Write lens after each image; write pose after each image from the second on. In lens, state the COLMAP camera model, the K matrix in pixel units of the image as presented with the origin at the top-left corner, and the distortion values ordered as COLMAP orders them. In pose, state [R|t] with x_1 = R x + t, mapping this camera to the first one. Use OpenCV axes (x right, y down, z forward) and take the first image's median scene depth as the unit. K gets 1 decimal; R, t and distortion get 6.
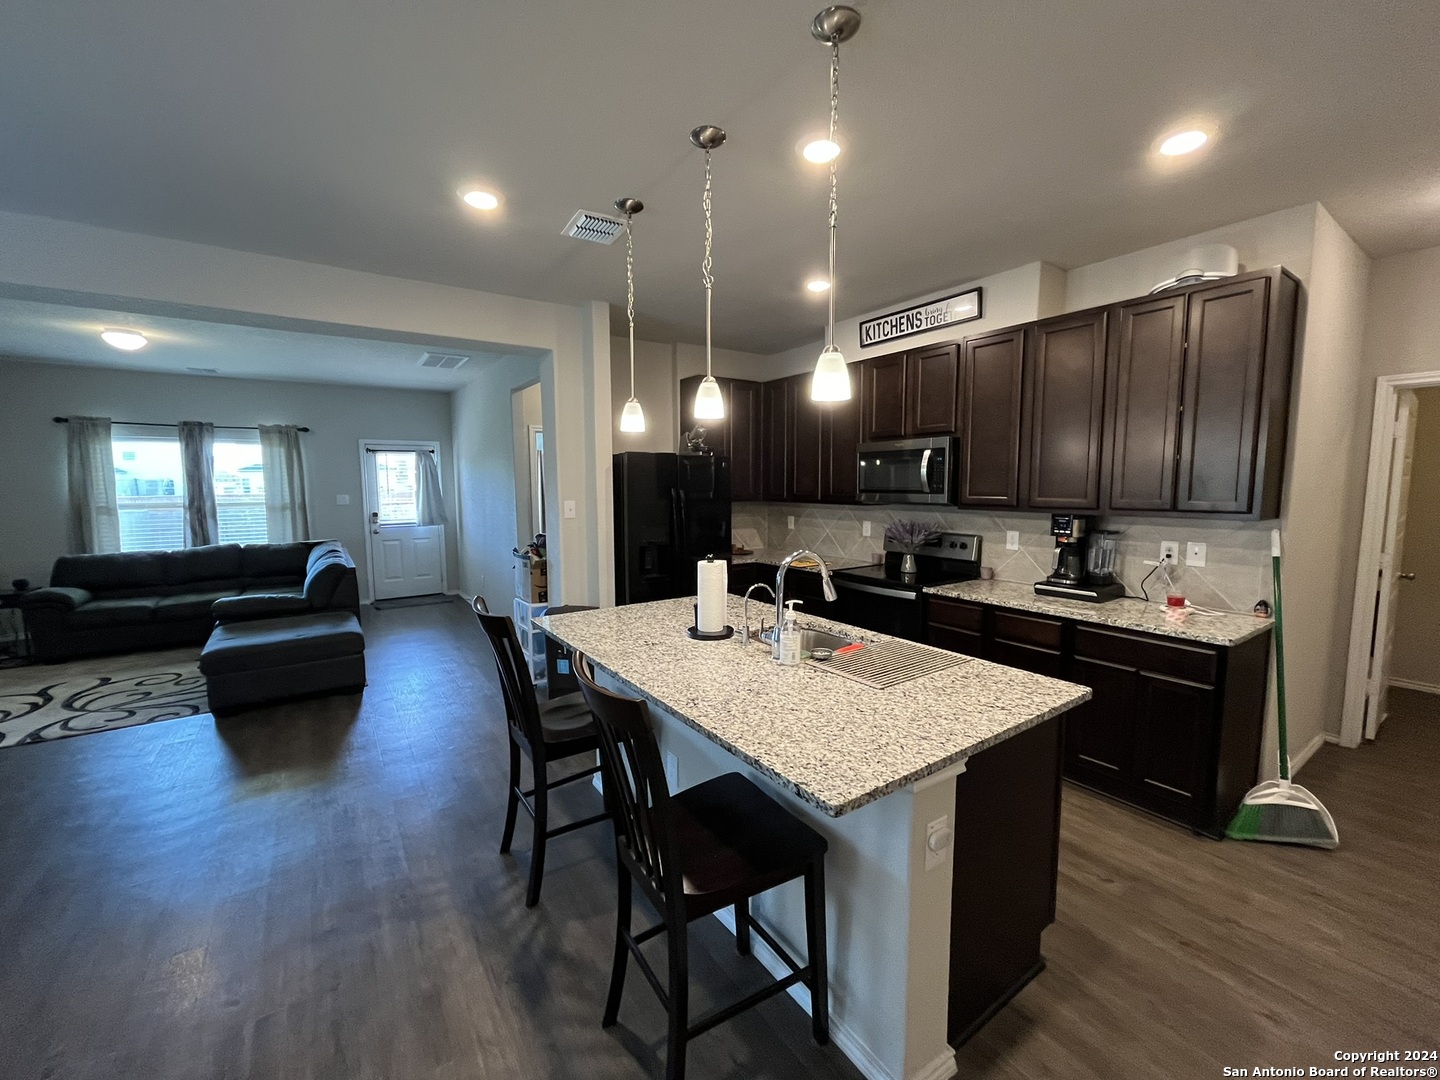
lens RADIAL K [[582.4, 0, 721.5], [0, 582.4, 533.8], [0, 0, 1]] dist [-0.006457, -0.000021]
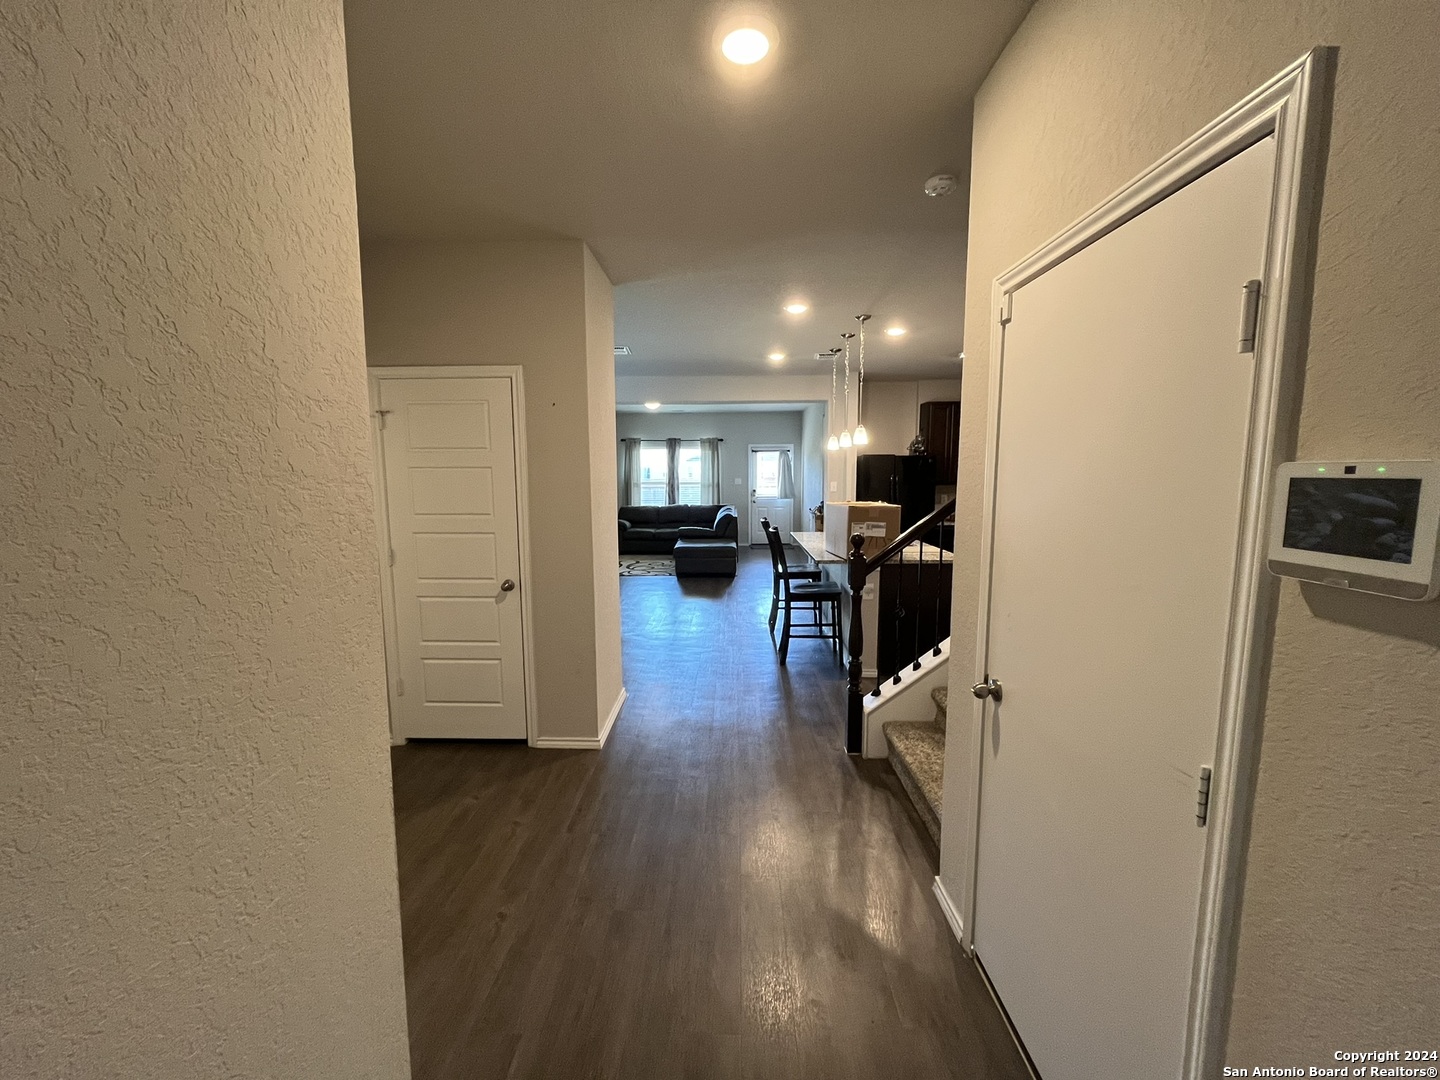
lens RADIAL K [[582.4, 0, 721.7], [0, 582.4, 540.4], [0, 0, 1]] dist [-0.006457, -0.000021]
pose [[0.807445, 0.072582, -0.585461, 0.334100], [-0.054814, 0.997340, 0.048047, 0.036397], [0.587391, -0.006704, 0.809275, -0.421365]]
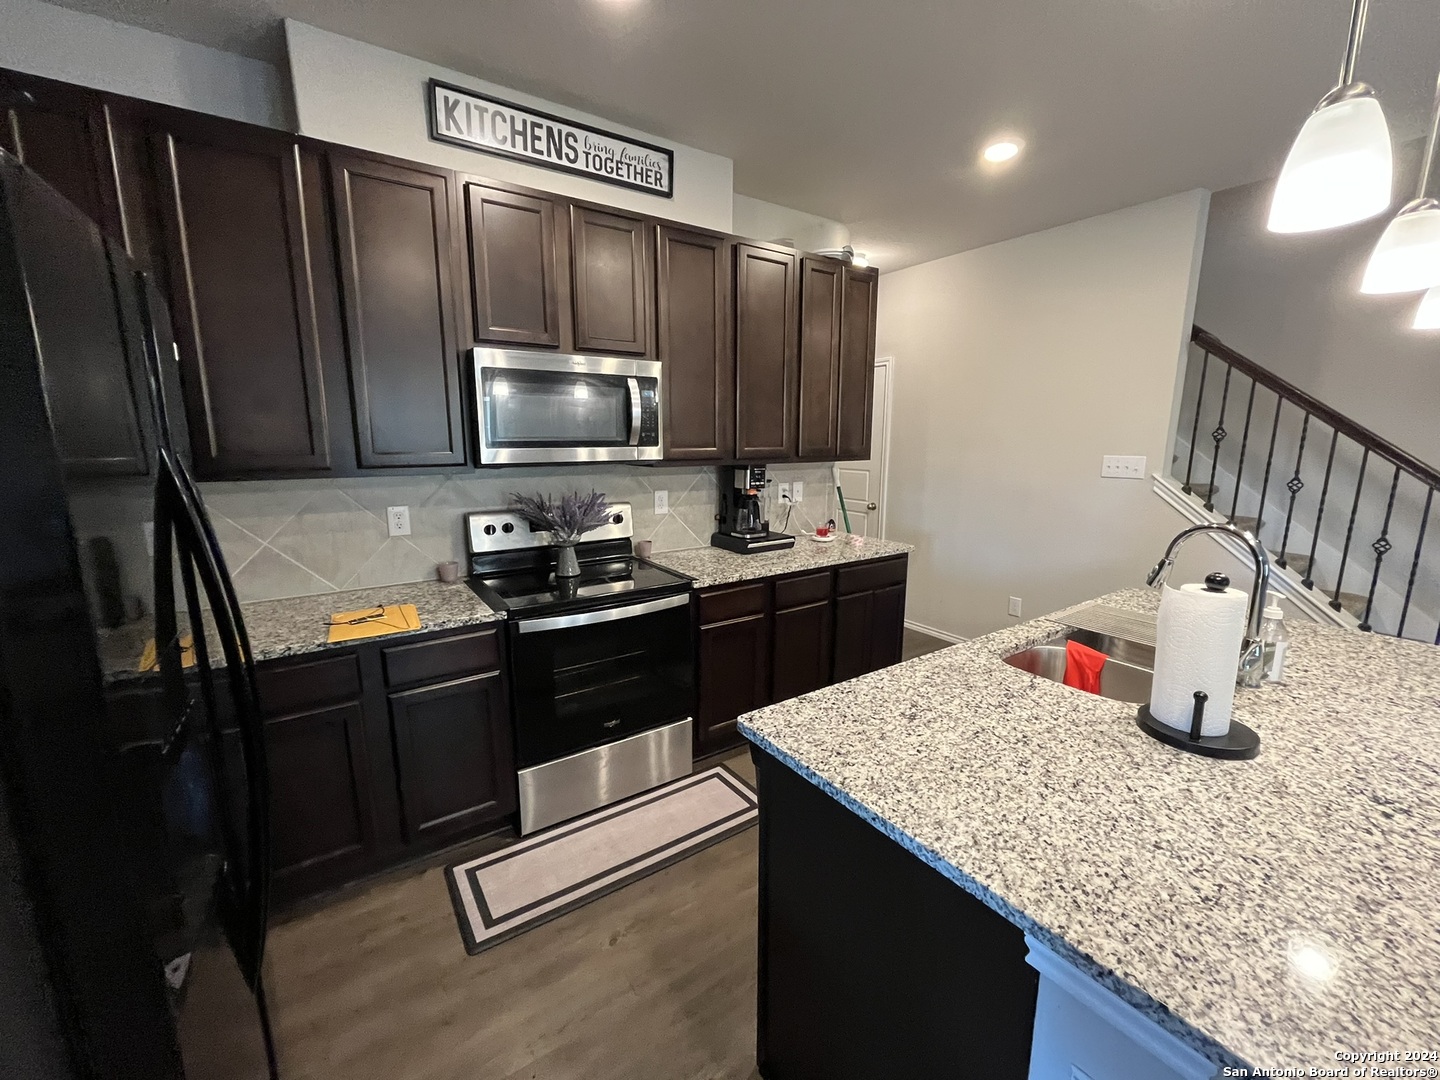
lens RADIAL K [[582.4, 0, 719.6], [0, 582.4, 538.7], [0, 0, 1]] dist [-0.006457, -0.000021]
pose [[0.018662, -0.171494, 0.985008, -0.317035], [0.088467, 0.981599, 0.169224, -0.070677], [-0.995904, 0.083983, 0.033490, 0.907551]]
